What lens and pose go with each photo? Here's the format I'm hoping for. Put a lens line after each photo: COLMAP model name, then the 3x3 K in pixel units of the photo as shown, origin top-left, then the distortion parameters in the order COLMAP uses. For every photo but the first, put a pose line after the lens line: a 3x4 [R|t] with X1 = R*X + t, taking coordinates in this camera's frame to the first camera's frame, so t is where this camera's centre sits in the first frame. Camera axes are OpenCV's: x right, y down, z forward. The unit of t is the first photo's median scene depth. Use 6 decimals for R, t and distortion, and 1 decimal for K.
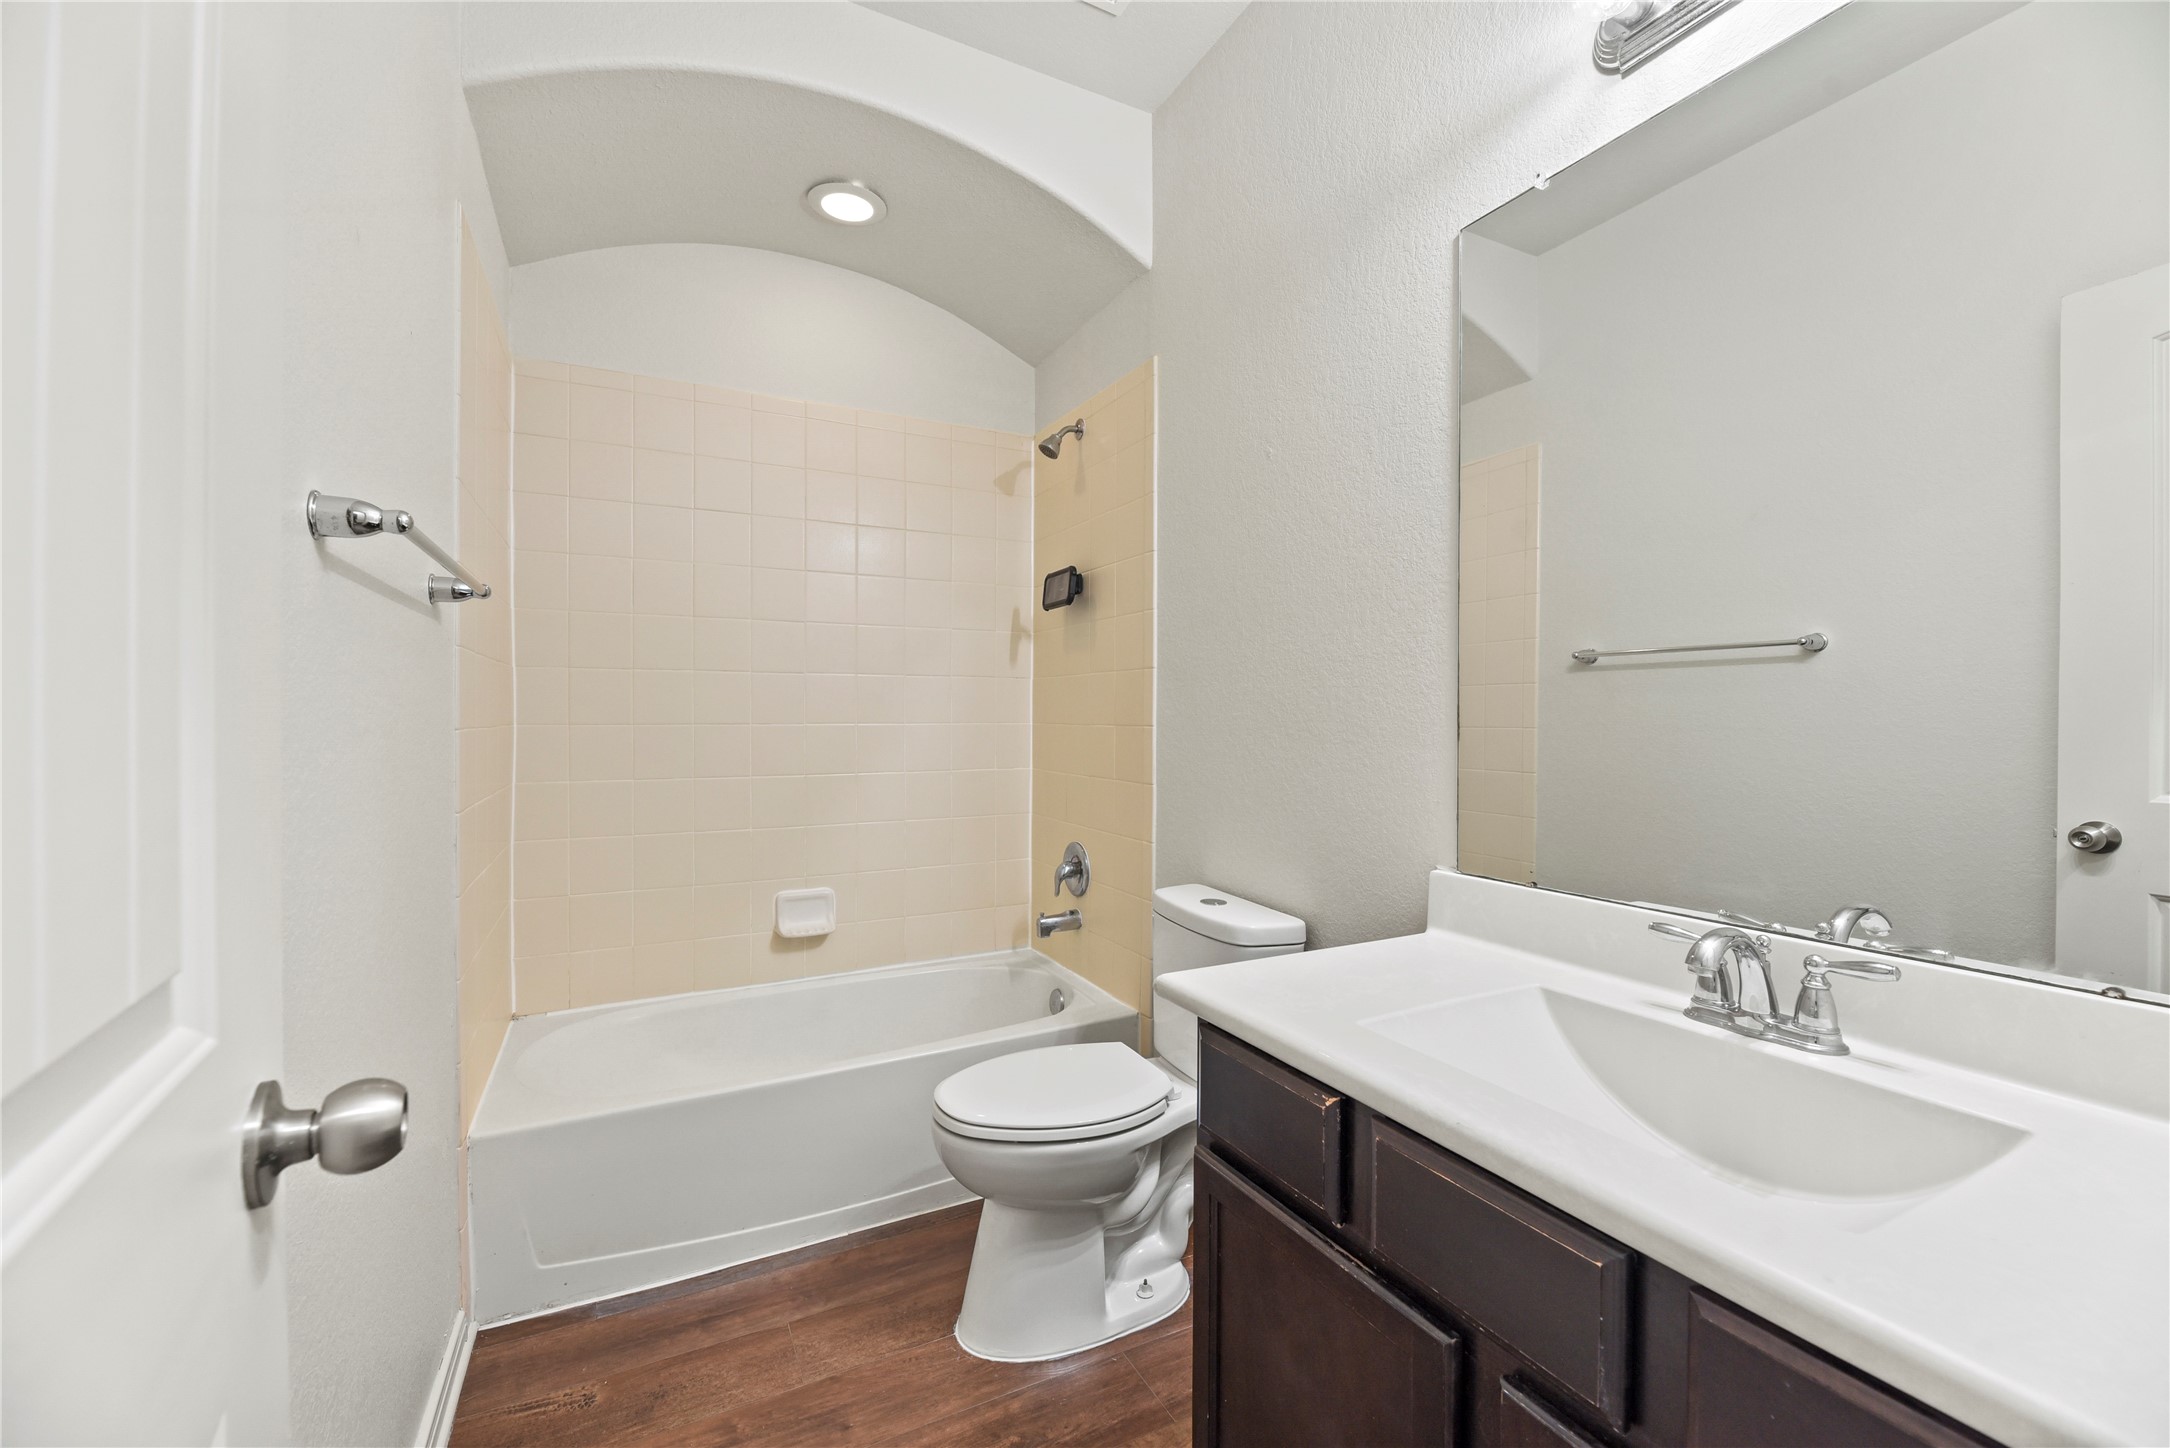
lens RADIAL K [[891.2, 0, 1087.6], [0, 891.2, 718.3], [0, 0, 1]] dist [-0.000728, -0.000384]
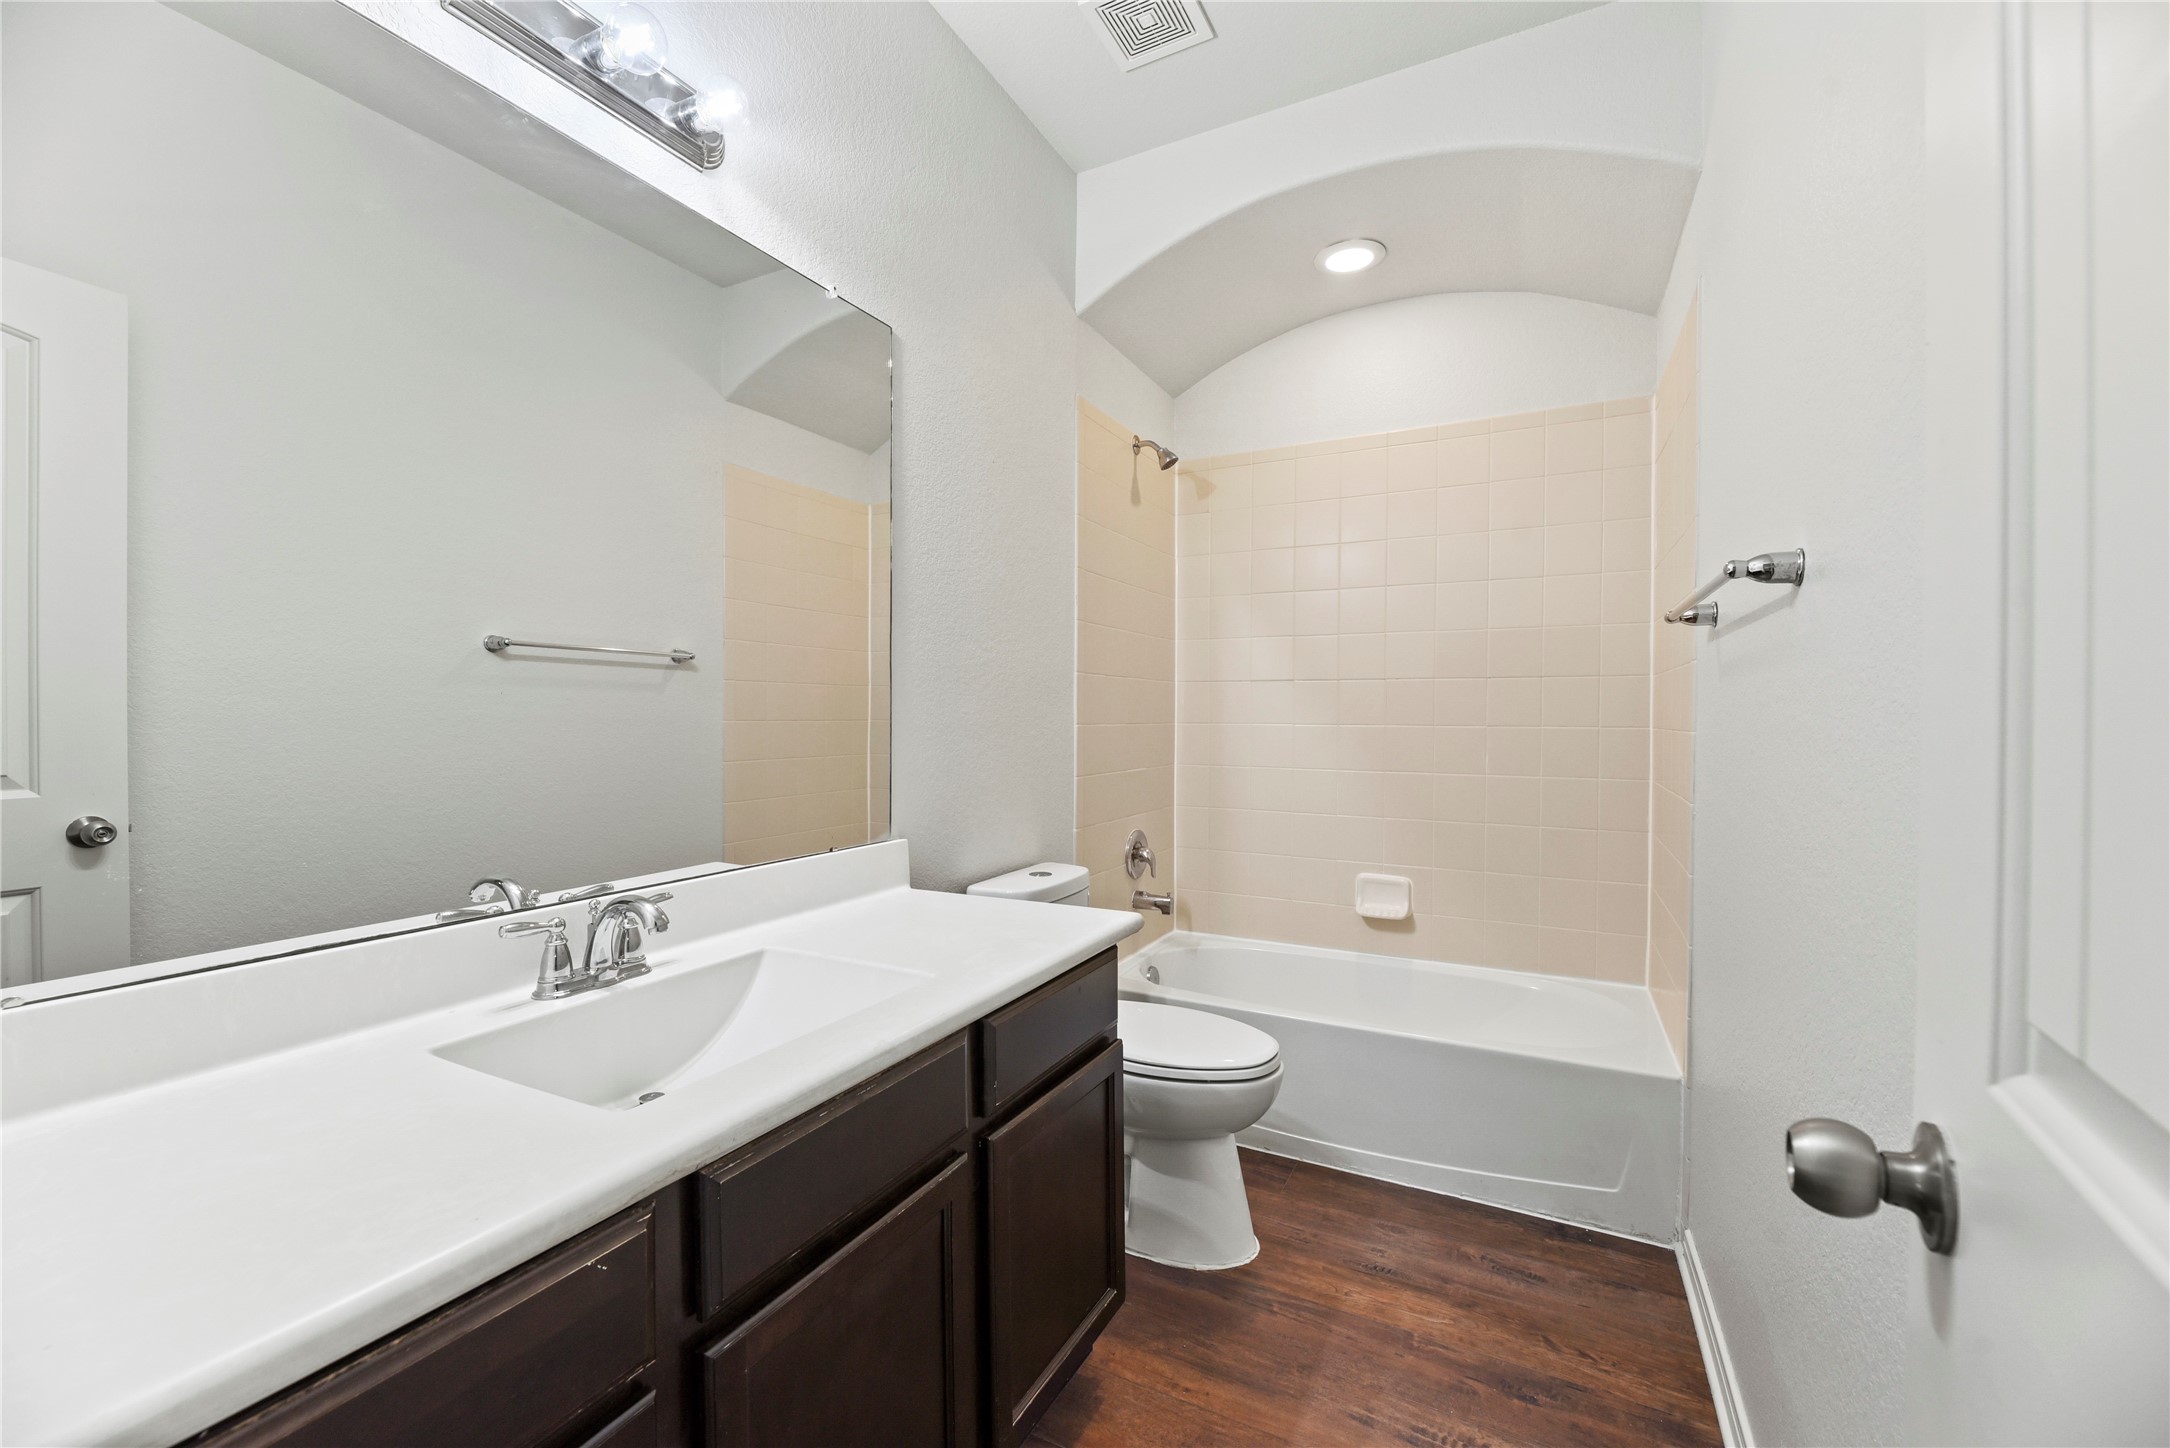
lens RADIAL K [[891.2, 0, 1087.6], [0, 891.2, 718.3], [0, 0, 1]] dist [-0.000728, -0.000384]
pose [[-0.583939, -0.004083, 0.811787, -0.571267], [-0.003774, 0.999990, 0.002315, 0.002217], [-0.811789, -0.001712, -0.583949, 1.169188]]
